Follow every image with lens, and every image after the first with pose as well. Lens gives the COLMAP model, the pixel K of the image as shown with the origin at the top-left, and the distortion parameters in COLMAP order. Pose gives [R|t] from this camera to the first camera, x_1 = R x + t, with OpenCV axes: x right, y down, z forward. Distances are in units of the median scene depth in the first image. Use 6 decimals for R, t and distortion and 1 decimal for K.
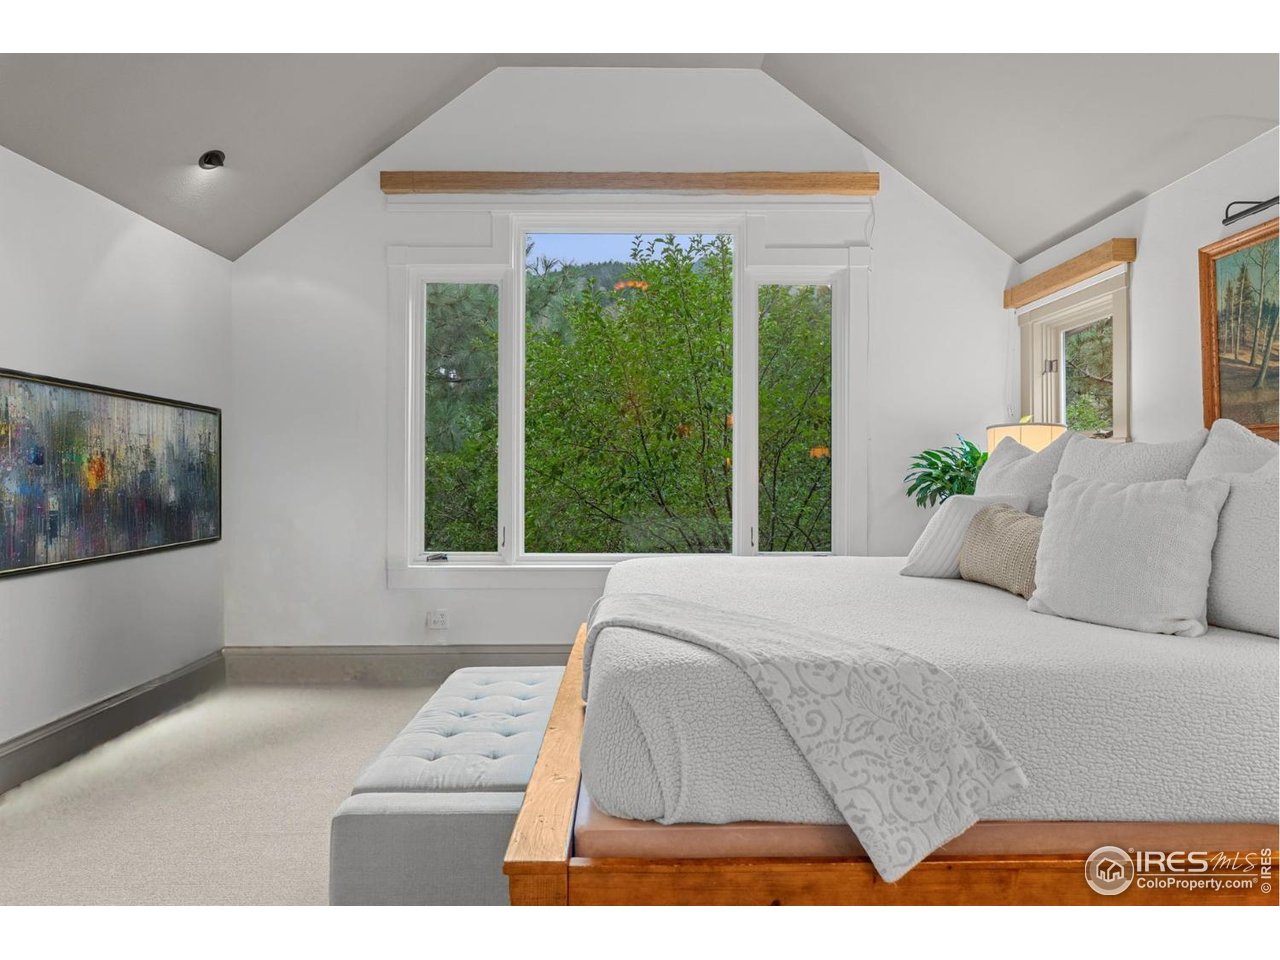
lens RADIAL K [[729.9, 0, 638.4], [0, 729.9, 468.2], [0, 0, 1]] dist [0.000995, 0.000087]
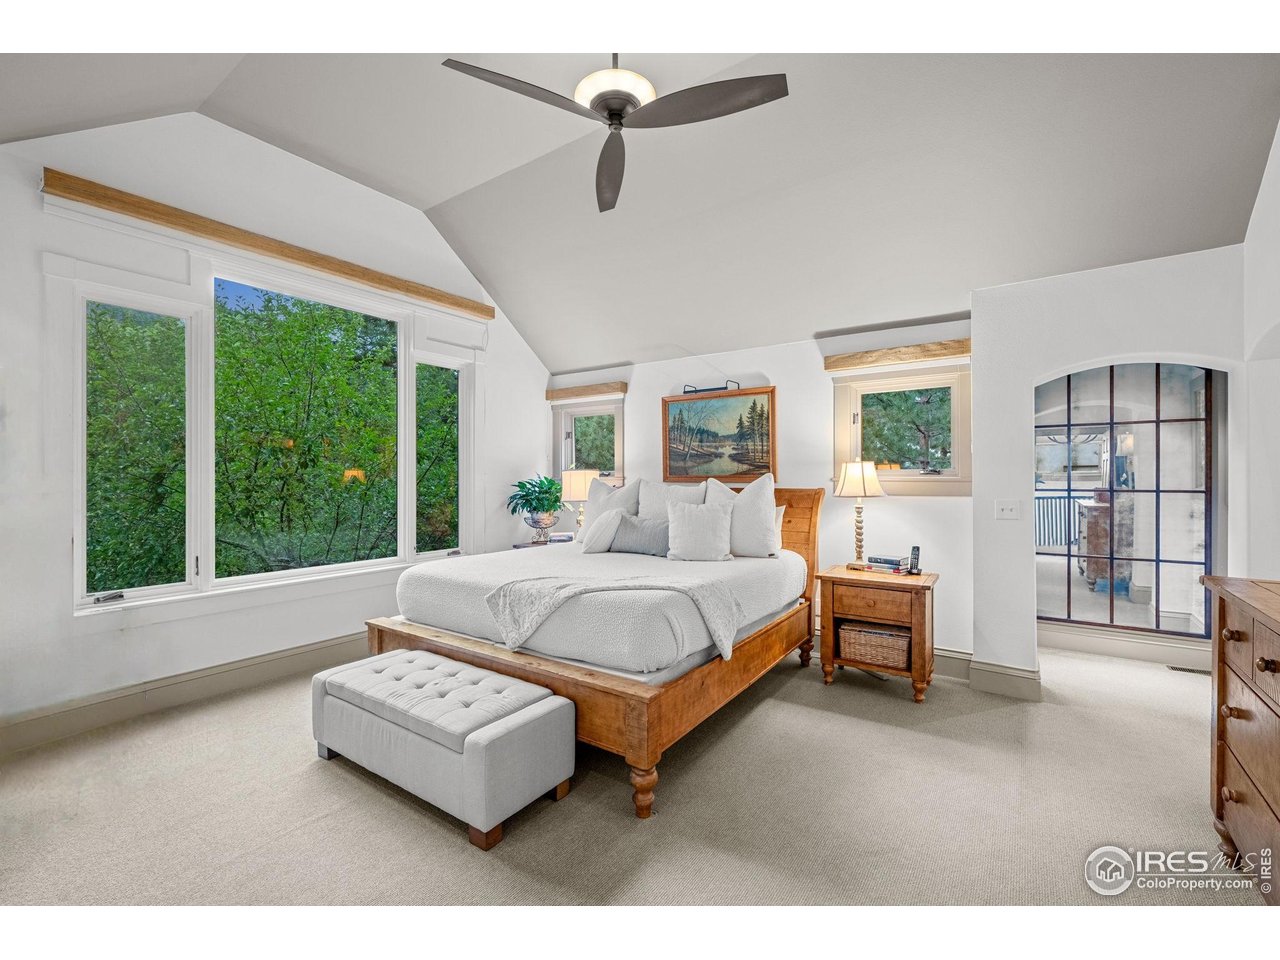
lens RADIAL K [[571.3, 0, 638.7], [0, 571.3, 480.7], [0, 0, 1]] dist [-0.000757, 0.000055]
pose [[0.573823, -0.007220, 0.818948, -0.514252], [-0.001691, 0.999949, 0.010001, -0.038713], [-0.818978, -0.007123, 0.573781, 0.020595]]
